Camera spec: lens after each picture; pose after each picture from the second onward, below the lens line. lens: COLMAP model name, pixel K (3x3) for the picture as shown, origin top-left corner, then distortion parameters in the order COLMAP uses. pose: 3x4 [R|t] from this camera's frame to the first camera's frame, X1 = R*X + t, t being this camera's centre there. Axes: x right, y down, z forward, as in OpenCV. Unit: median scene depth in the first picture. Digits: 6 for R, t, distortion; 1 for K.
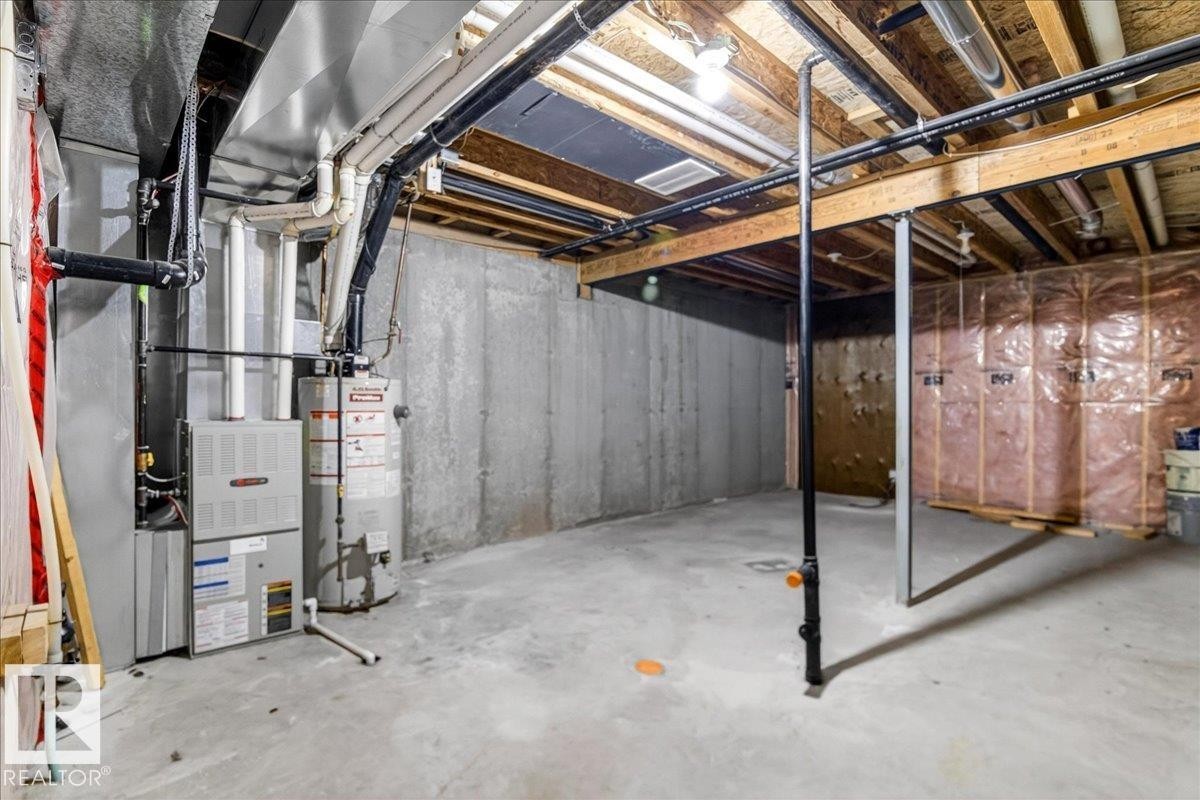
lens RADIAL K [[568.8, 0, 600.2], [0, 568.8, 409.6], [0, 0, 1]] dist [-0.001274, 0.000140]
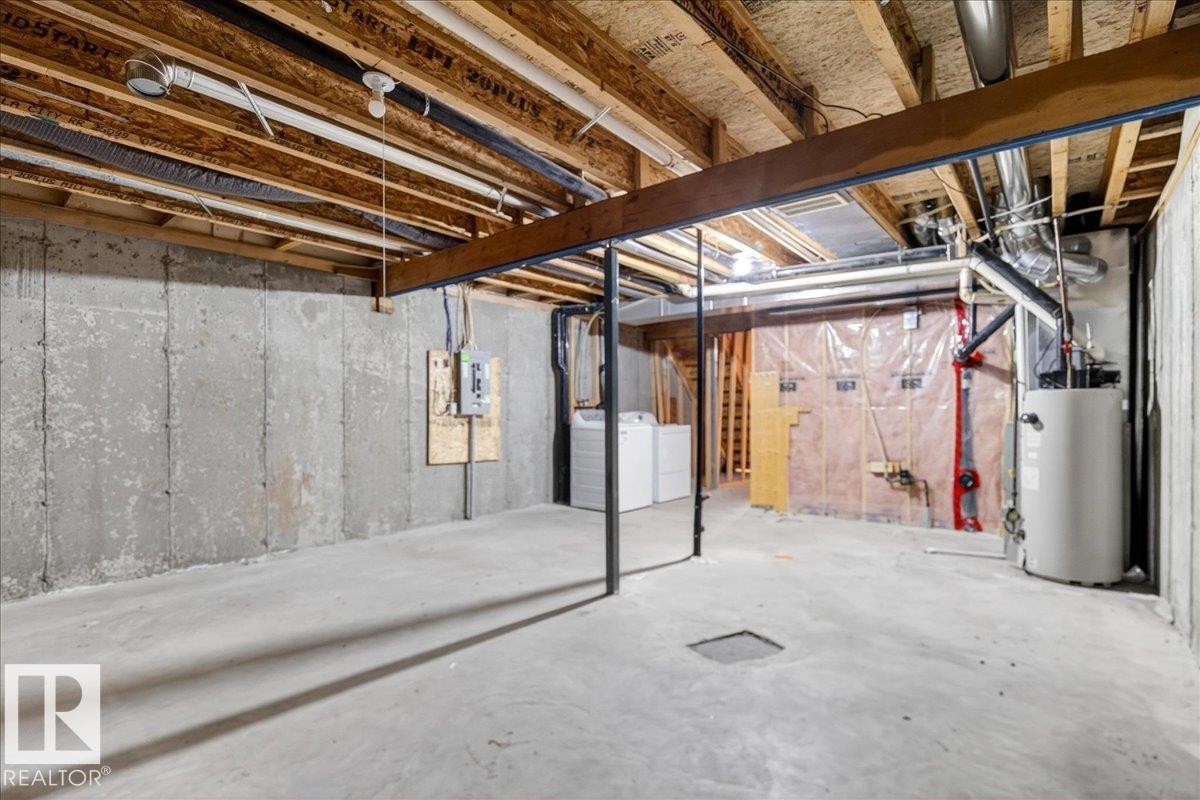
lens RADIAL K [[568.8, 0, 600.2], [0, 568.8, 409.6], [0, 0, 1]] dist [-0.001274, 0.000140]
pose [[-0.989196, 0.004902, -0.146515, 0.779228], [0.003851, 0.999965, 0.007453, -0.029014], [0.146547, 0.006809, -0.989180, 2.274266]]
